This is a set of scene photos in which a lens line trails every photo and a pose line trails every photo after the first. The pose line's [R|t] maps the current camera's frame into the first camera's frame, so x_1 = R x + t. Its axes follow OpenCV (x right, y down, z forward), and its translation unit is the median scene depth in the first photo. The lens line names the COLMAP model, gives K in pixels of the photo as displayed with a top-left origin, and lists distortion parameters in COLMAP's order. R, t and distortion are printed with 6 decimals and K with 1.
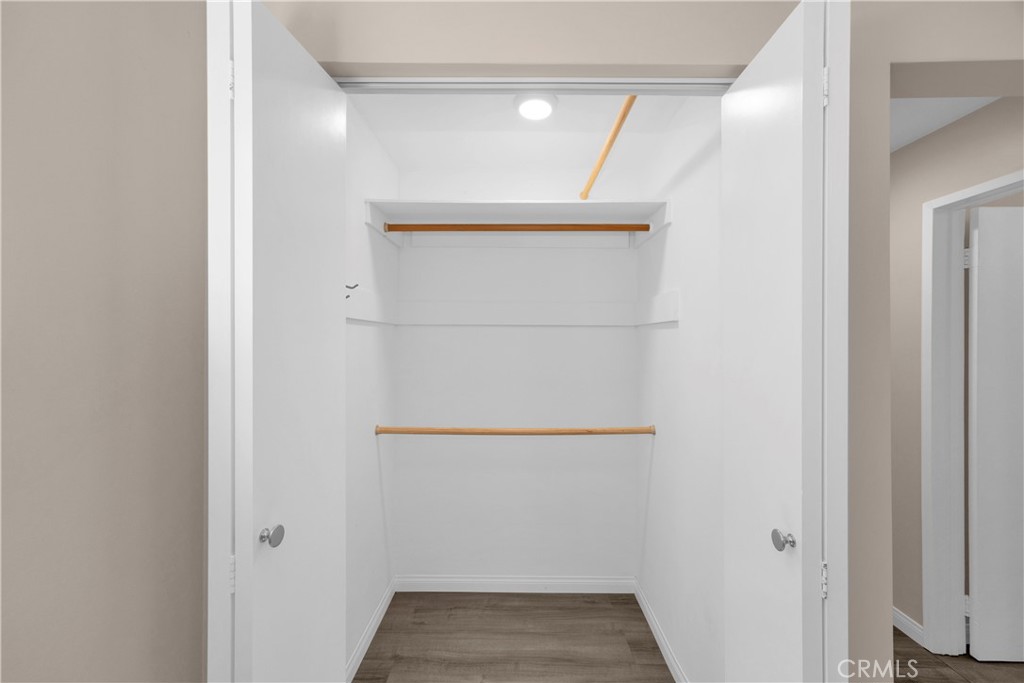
lens RADIAL K [[407.1, 0, 511.0], [0, 407.1, 343.5], [0, 0, 1]] dist [0.003554, 0.000606]
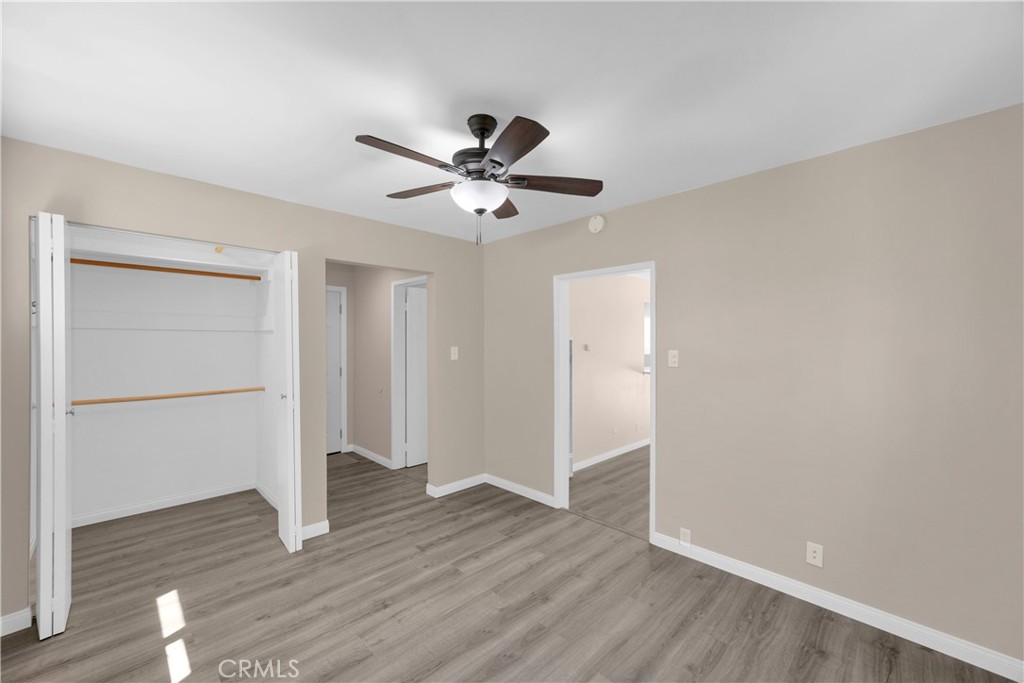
lens RADIAL K [[407.1, 0, 510.8], [0, 407.1, 342.8], [0, 0, 1]] dist [0.003554, 0.000606]
pose [[0.720363, -0.006645, 0.693565, -0.135152], [0.003388, 0.999976, 0.006061, -0.001929], [-0.693589, -0.002016, 0.720368, -1.181302]]
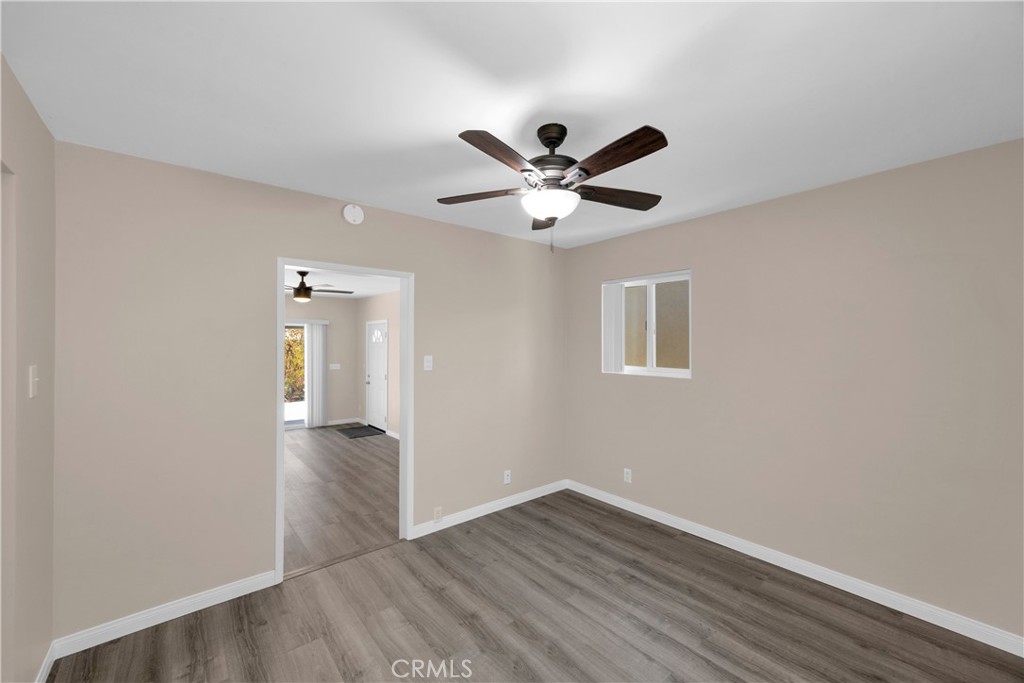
lens RADIAL K [[407.1, 0, 506.7], [0, 407.1, 348.2], [0, 0, 1]] dist [0.003554, 0.000606]
pose [[-0.623583, -0.009668, 0.781698, -0.288457], [-0.000193, 0.999925, 0.012212, -0.041902], [-0.781758, 0.007464, -0.623538, 2.601978]]
